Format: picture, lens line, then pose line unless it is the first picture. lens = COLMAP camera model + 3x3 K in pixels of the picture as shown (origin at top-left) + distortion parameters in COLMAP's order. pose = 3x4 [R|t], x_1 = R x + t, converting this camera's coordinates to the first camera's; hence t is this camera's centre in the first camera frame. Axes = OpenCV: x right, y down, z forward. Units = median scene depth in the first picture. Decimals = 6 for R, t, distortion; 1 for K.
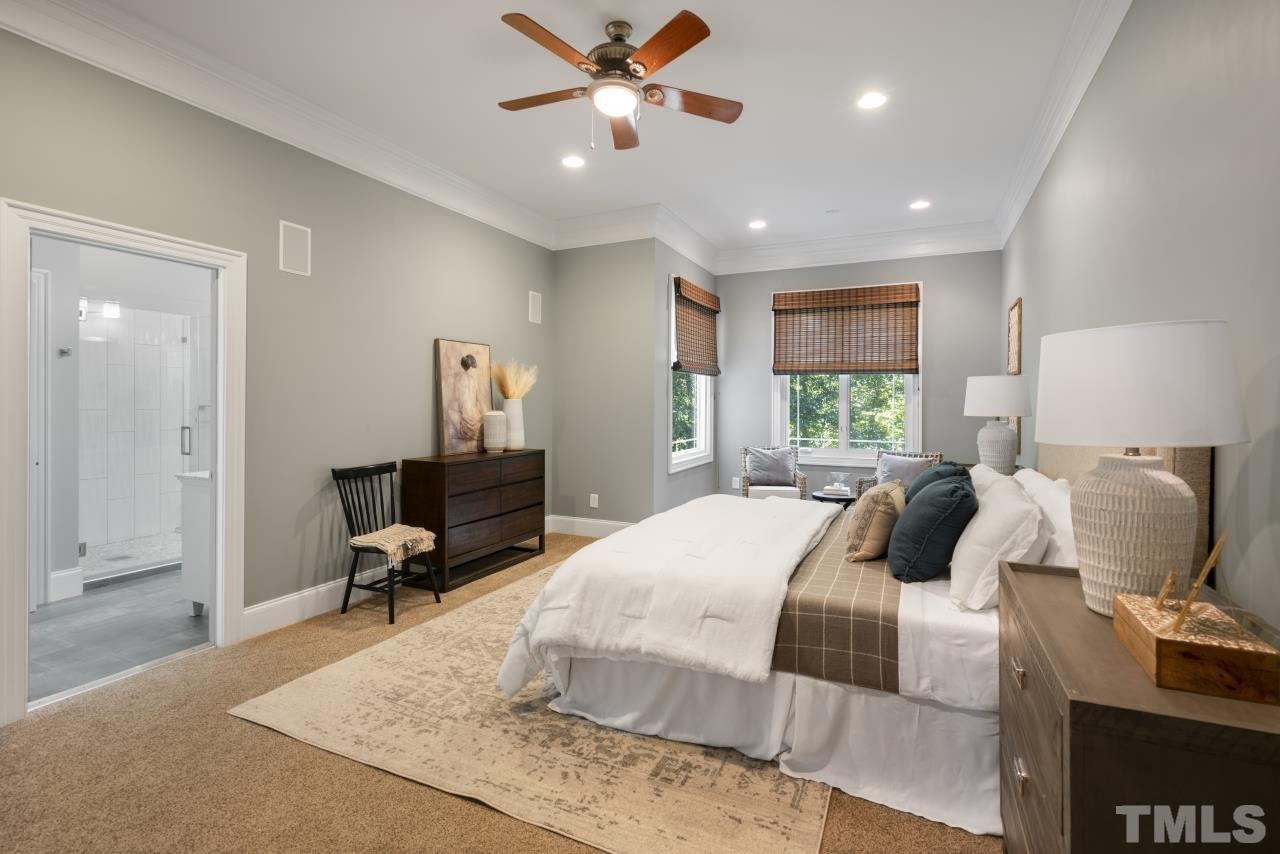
lens RADIAL K [[583.9, 0, 654.5], [0, 583.9, 404.9], [0, 0, 1]] dist [-0.003487, 0.000693]
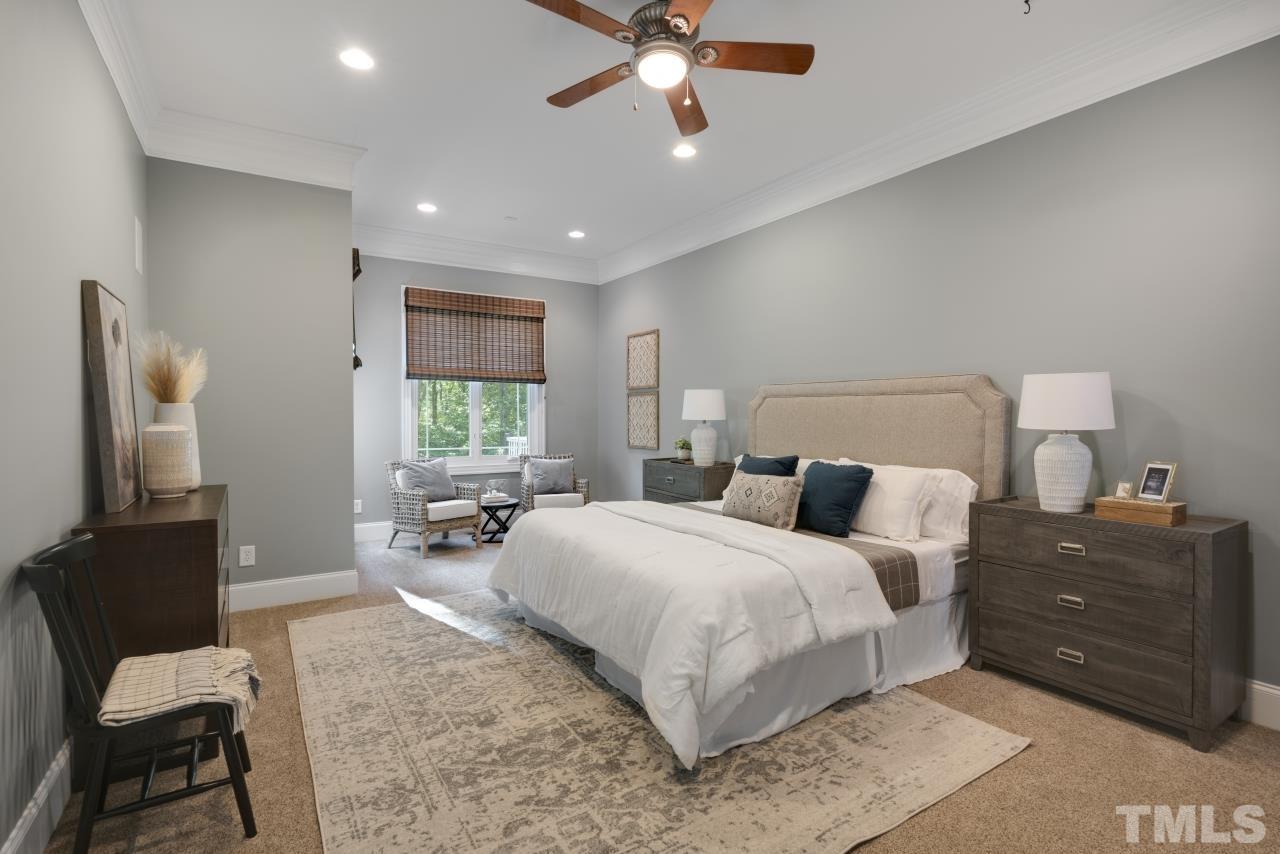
lens RADIAL K [[583.9, 0, 638.3], [0, 583.9, 424.3], [0, 0, 1]] dist [-0.003487, 0.000693]
pose [[0.560369, -0.019829, 0.828006, -0.714543], [0.004006, 0.999767, 0.021232, 0.001245], [-0.828234, -0.008581, 0.560317, 0.451111]]
